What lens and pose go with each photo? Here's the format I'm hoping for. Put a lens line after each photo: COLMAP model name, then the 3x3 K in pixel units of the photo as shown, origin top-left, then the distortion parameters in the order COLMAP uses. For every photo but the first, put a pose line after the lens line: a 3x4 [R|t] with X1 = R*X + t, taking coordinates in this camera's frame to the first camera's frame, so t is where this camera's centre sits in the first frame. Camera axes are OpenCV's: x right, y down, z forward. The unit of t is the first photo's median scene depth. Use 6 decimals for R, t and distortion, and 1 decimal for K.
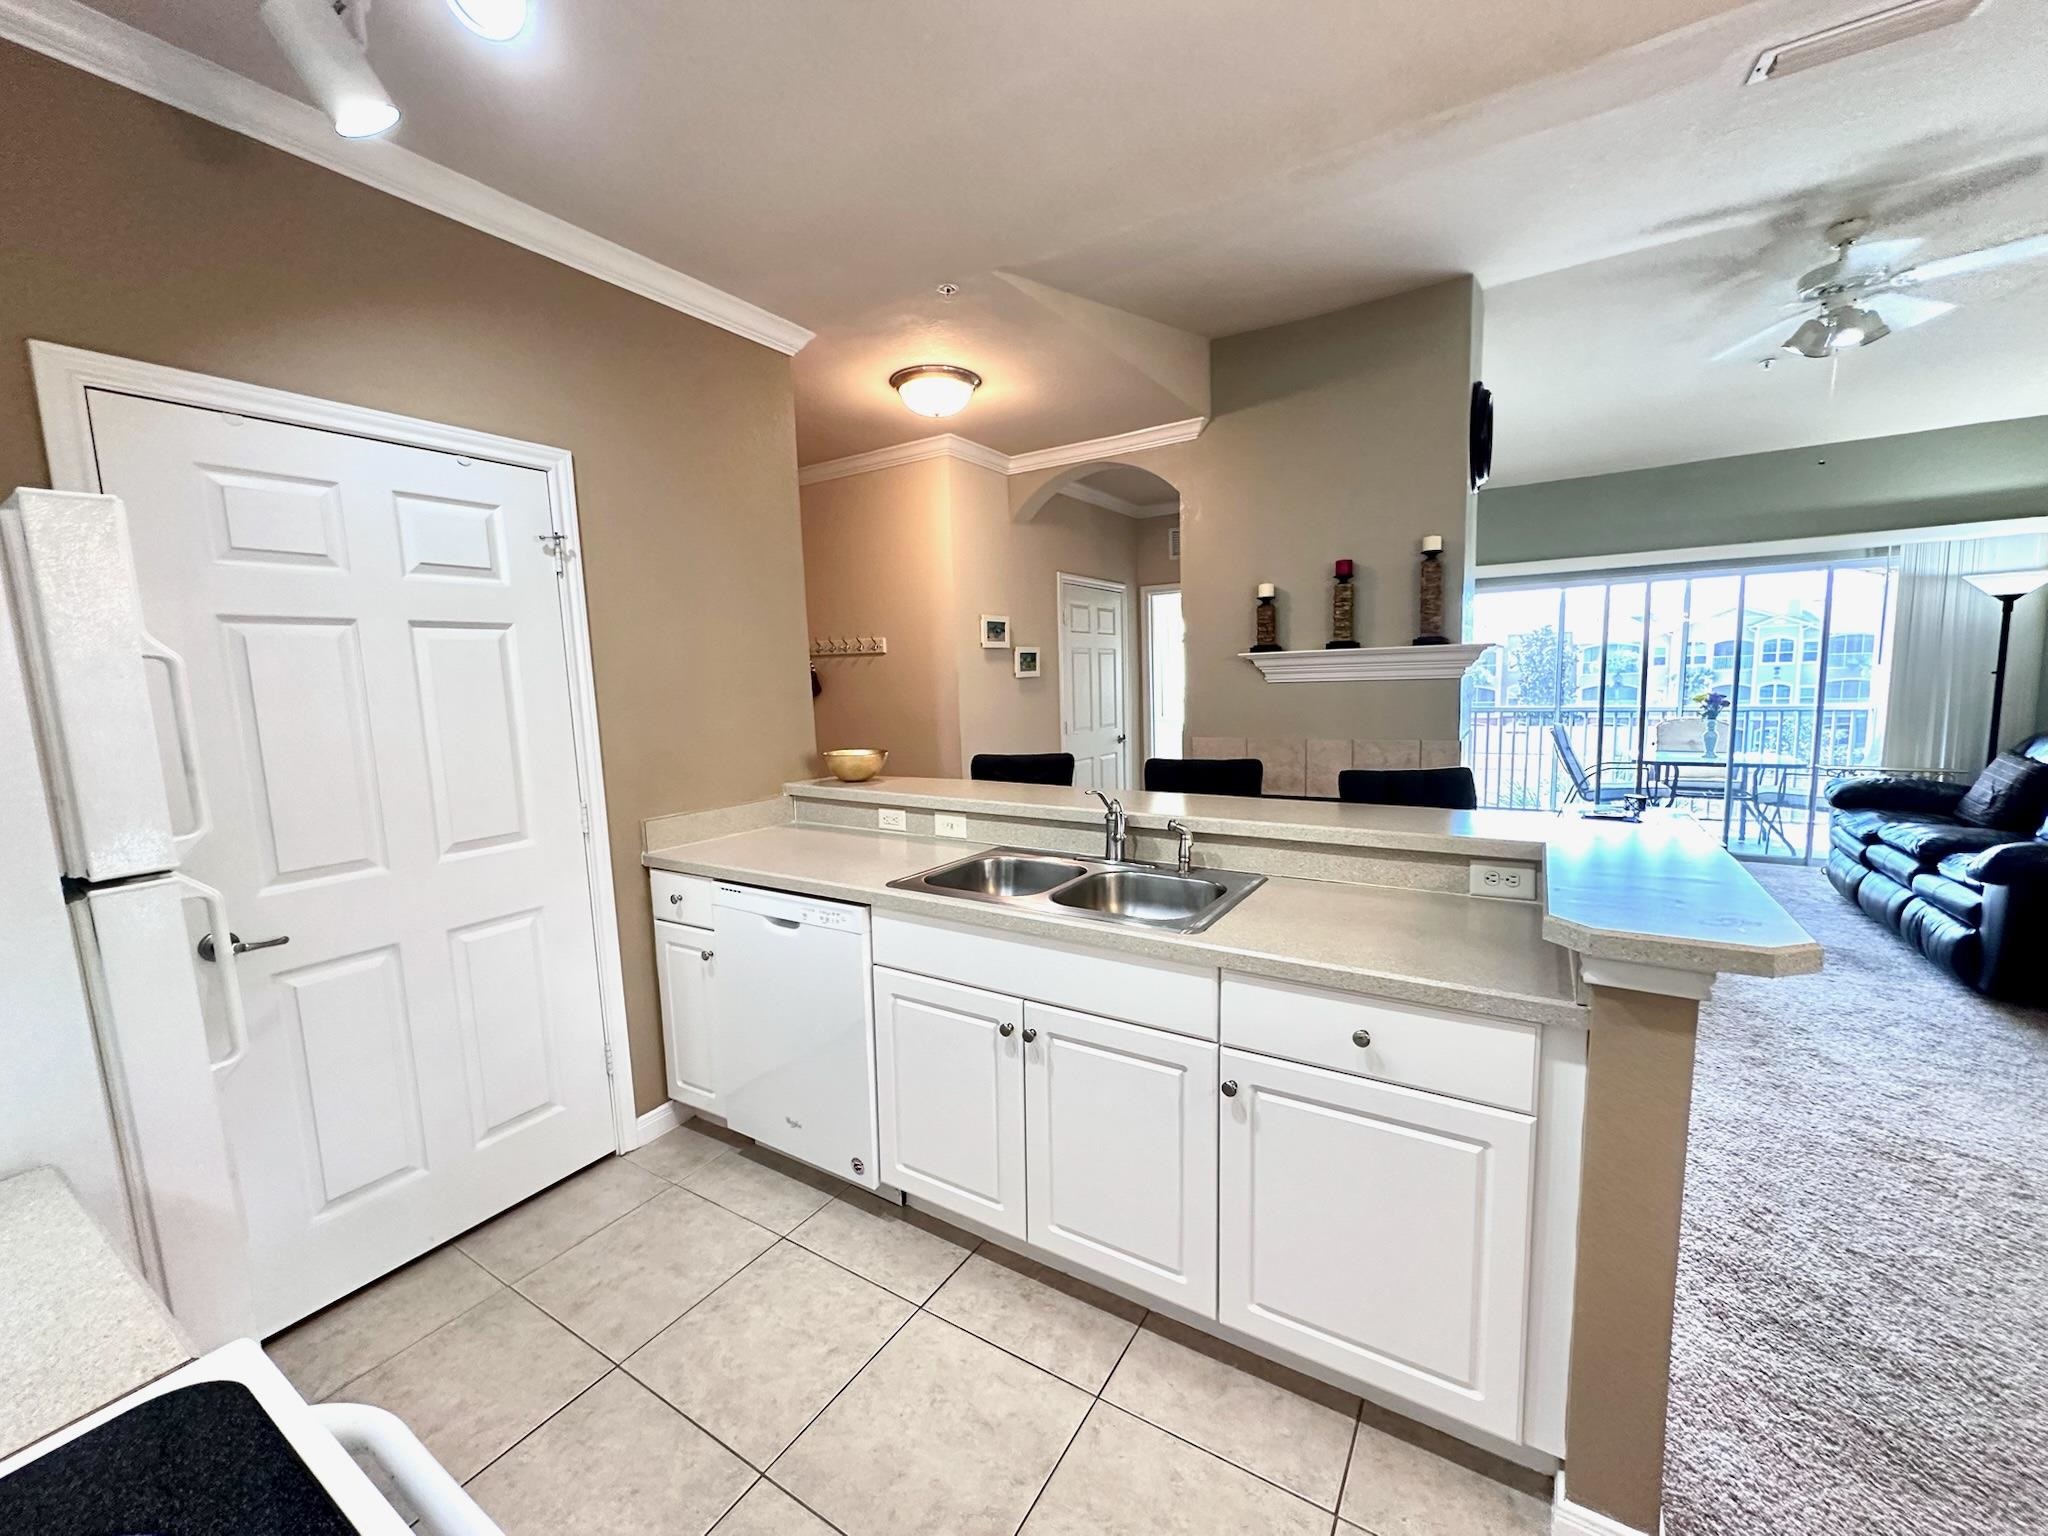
lens RADIAL K [[814.4, 0, 1019.3], [0, 814.4, 769.7], [0, 0, 1]] dist [-0.002232, 0.000804]
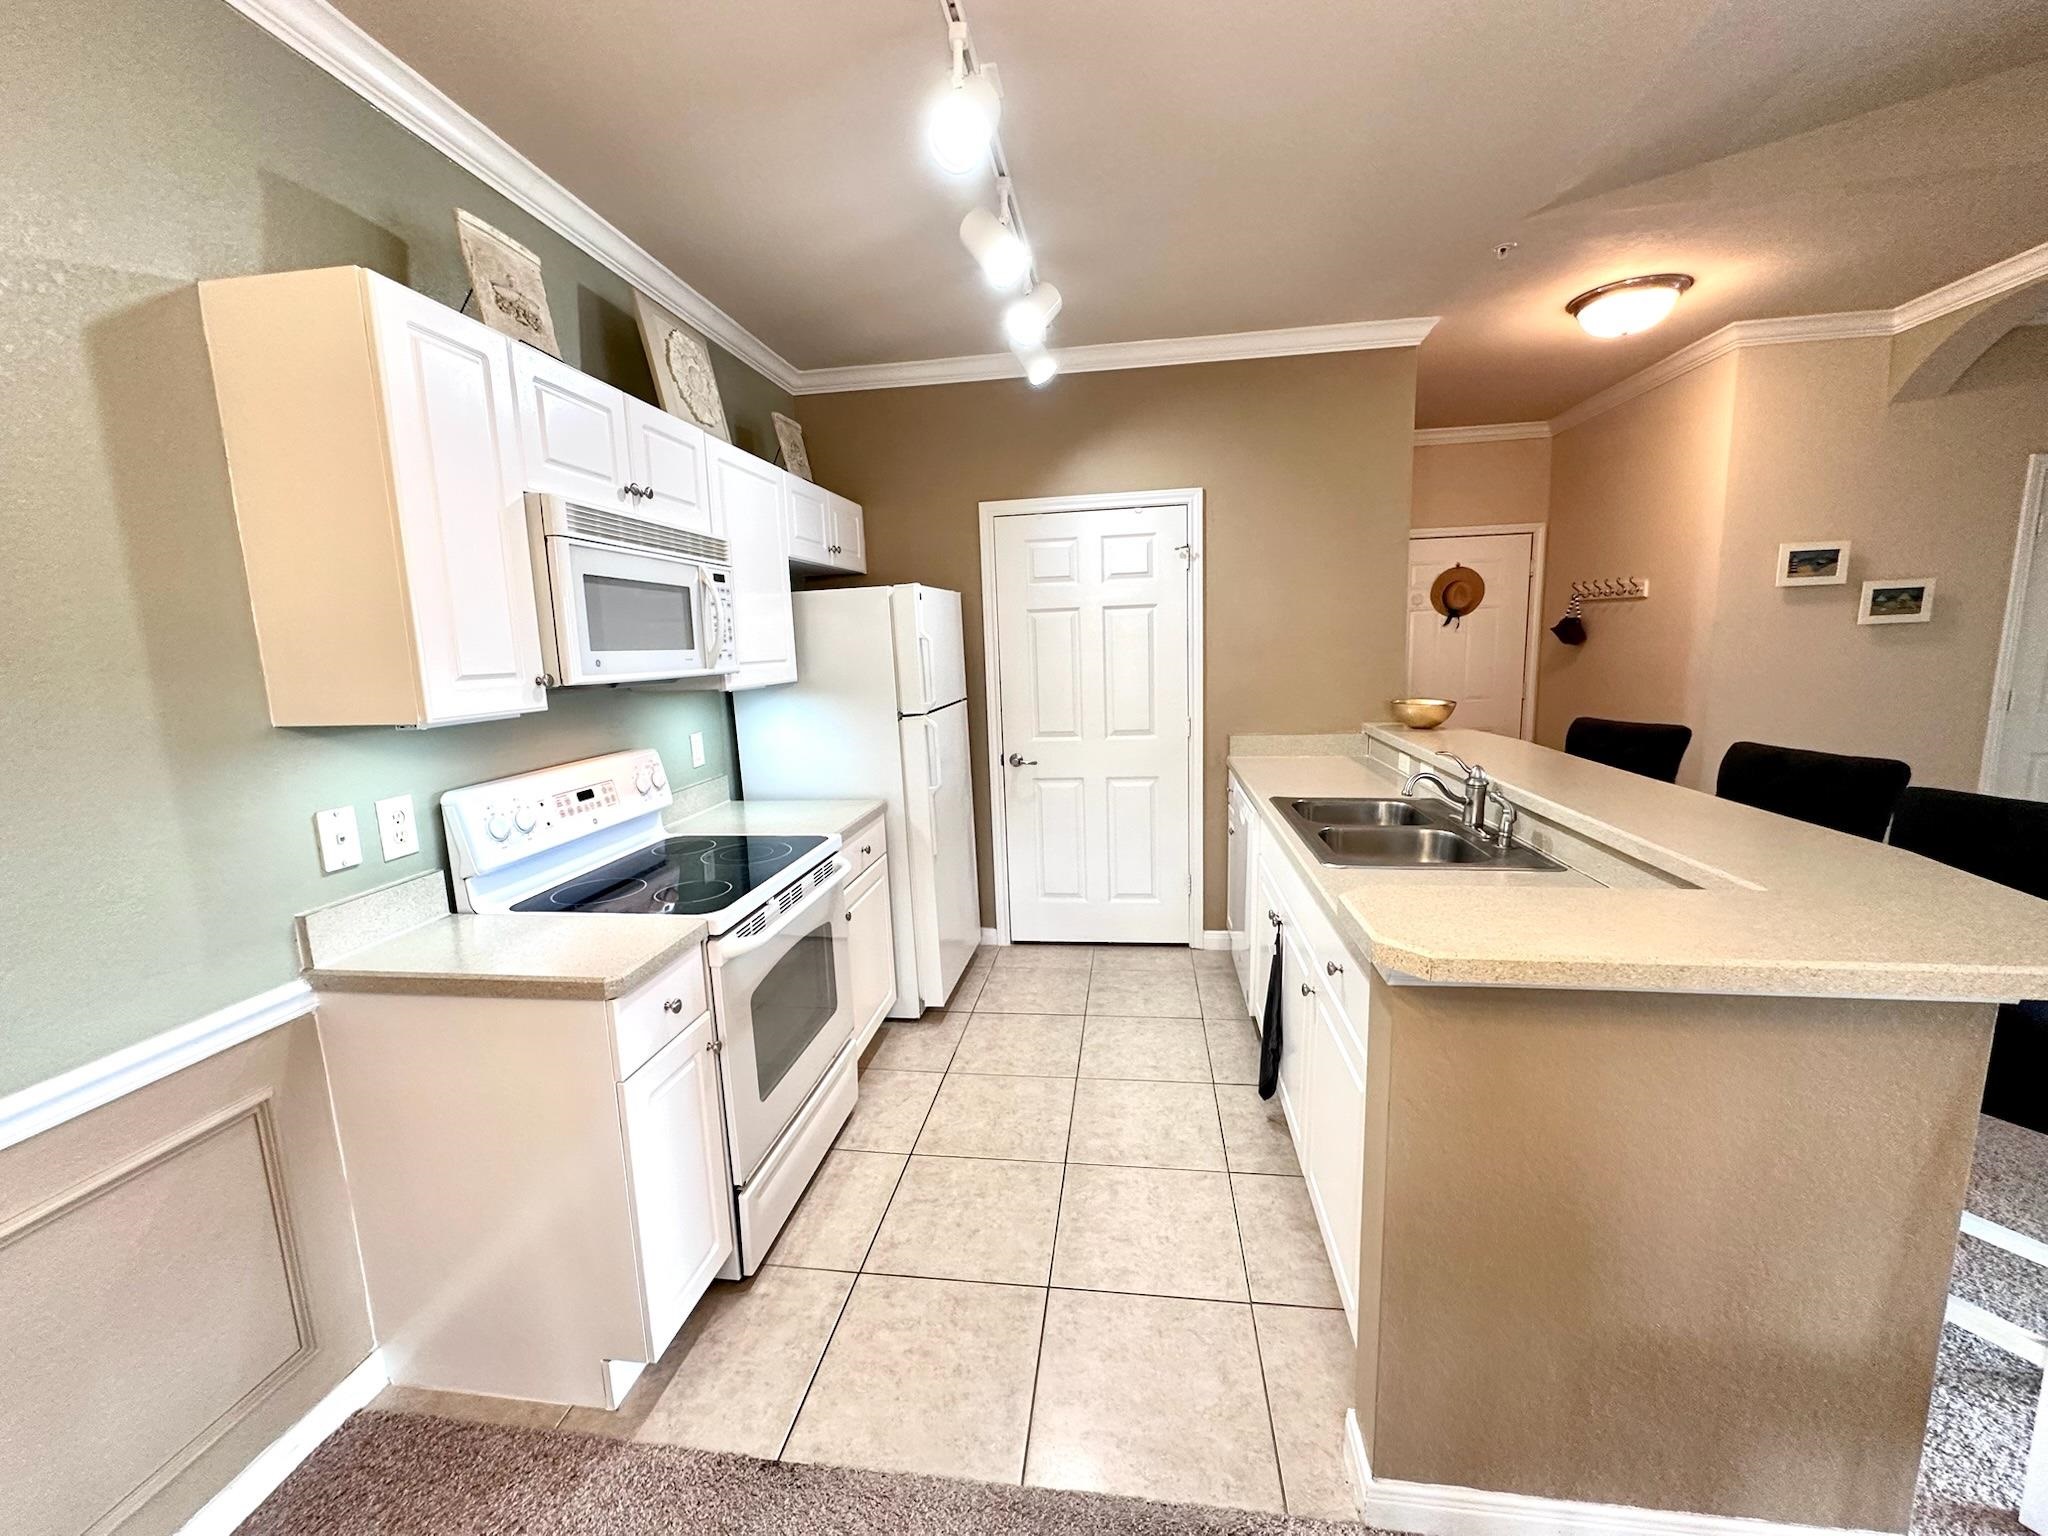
lens RADIAL K [[814.4, 0, 1023.9], [0, 814.4, 769.8], [0, 0, 1]] dist [-0.002232, 0.000804]
pose [[0.413182, 0.158885, -0.896681, 0.593019], [-0.084363, 0.987106, 0.136034, -0.035984], [0.906732, 0.019440, 0.421258, 0.045107]]
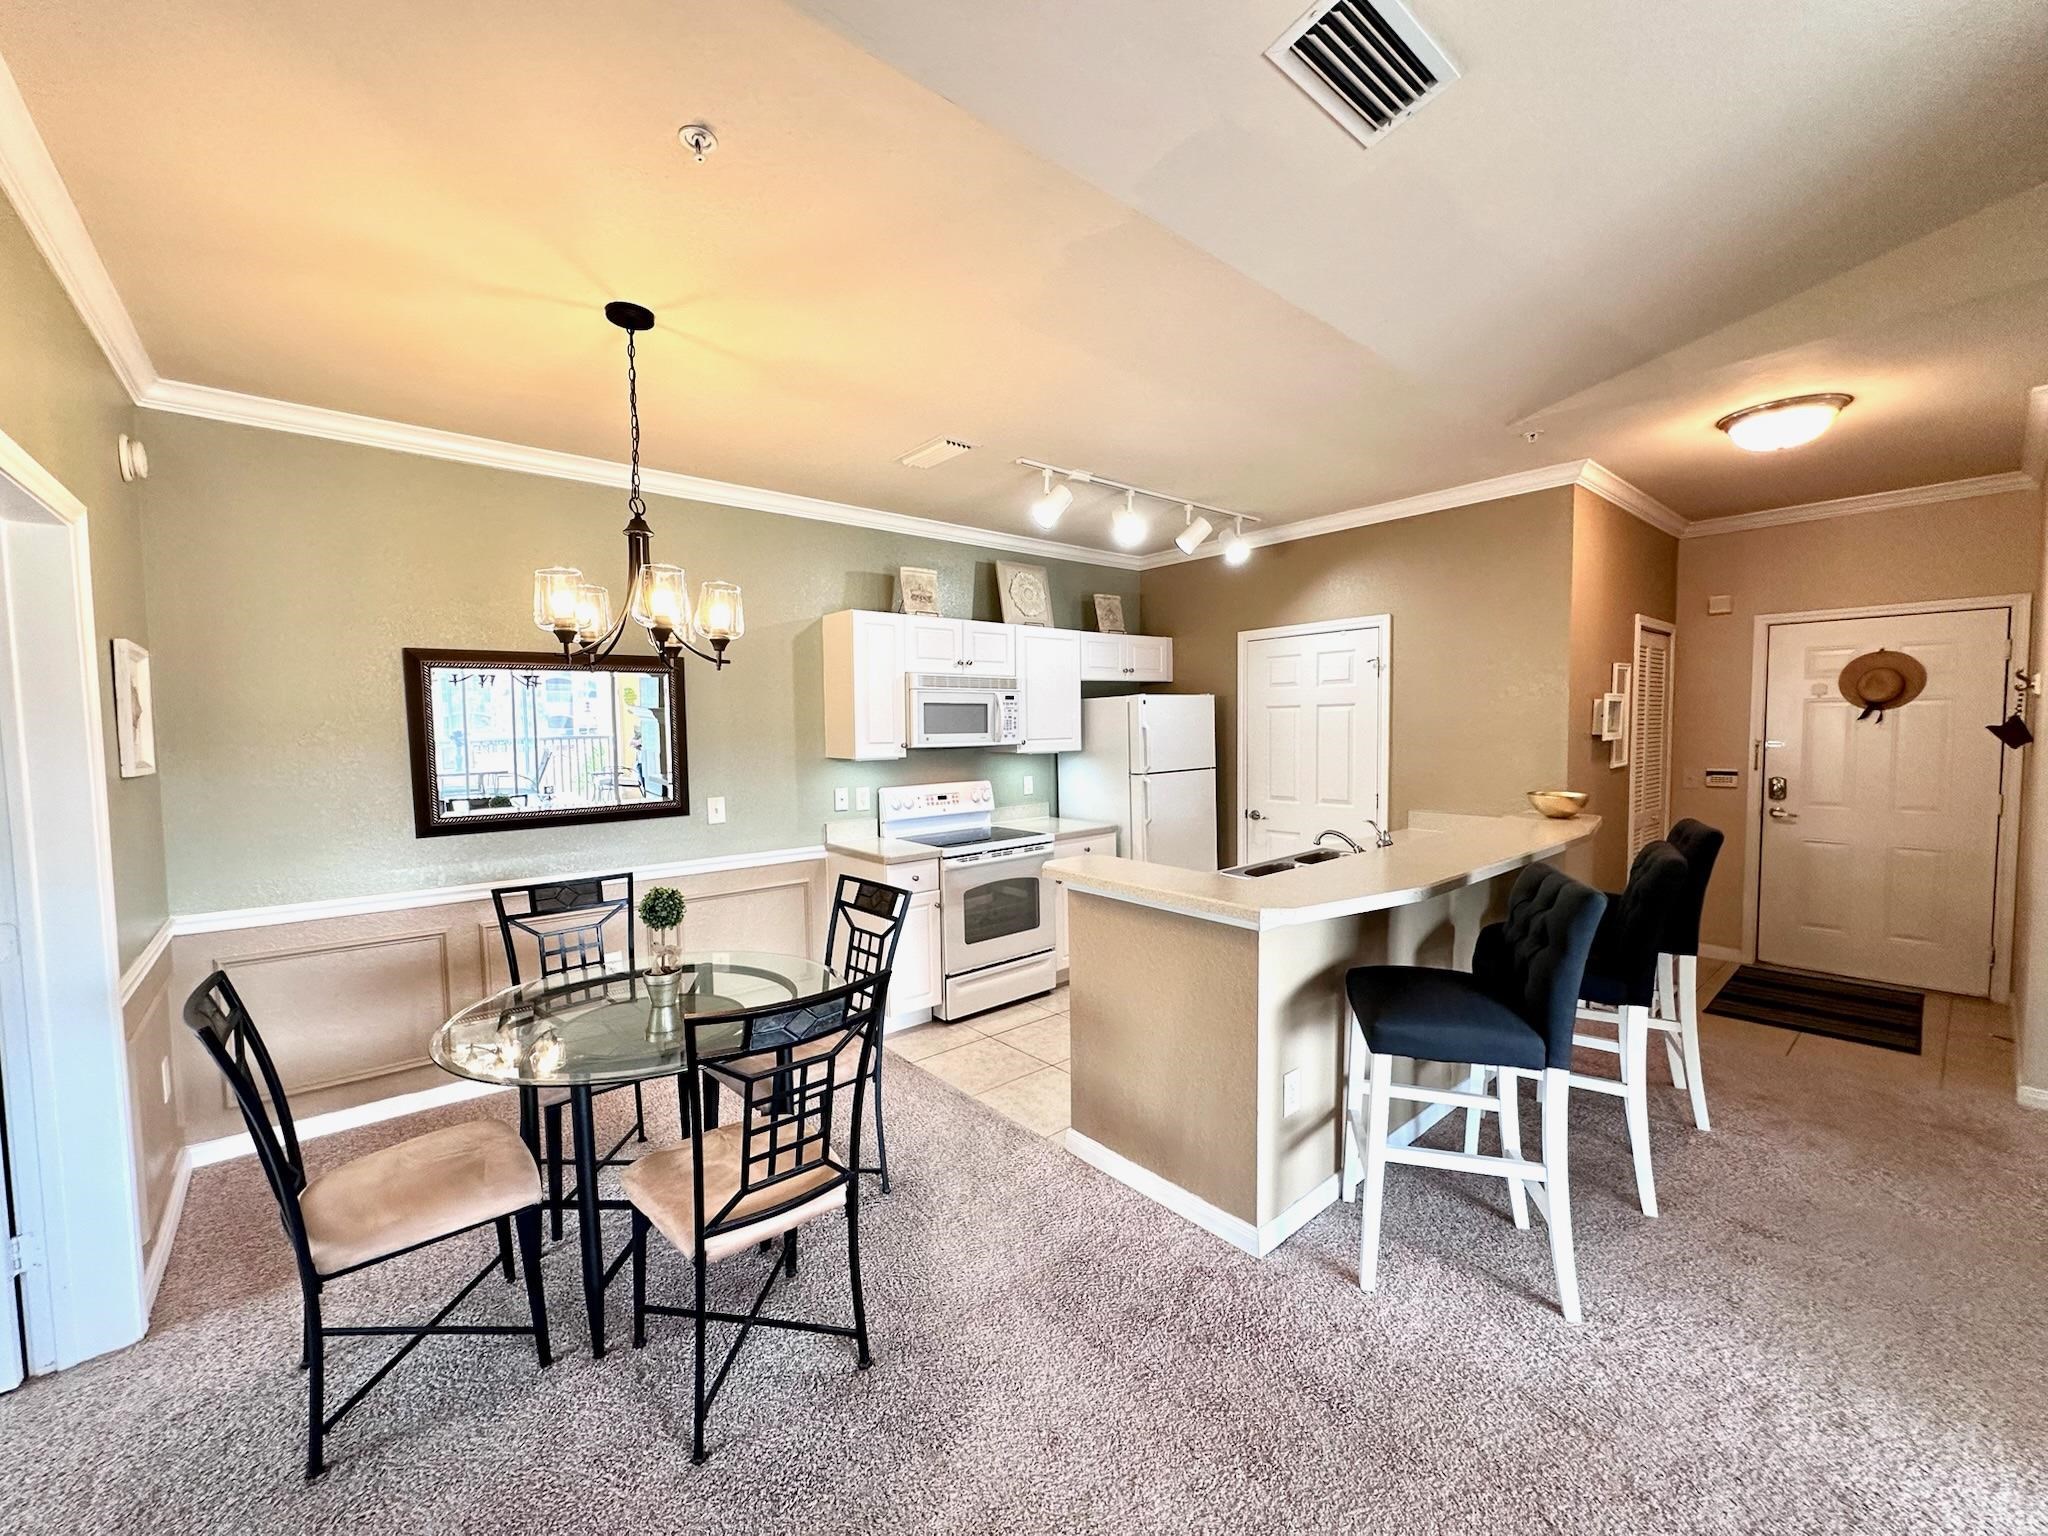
lens RADIAL K [[814.4, 0, 1023.7], [0, 814.4, 772.3], [0, 0, 1]] dist [-0.002232, 0.000804]
pose [[-0.300661, 0.093014, -0.949185, 1.233885], [-0.085605, 0.988584, 0.123991, -0.140408], [0.949882, 0.118534, -0.289266, 0.597271]]
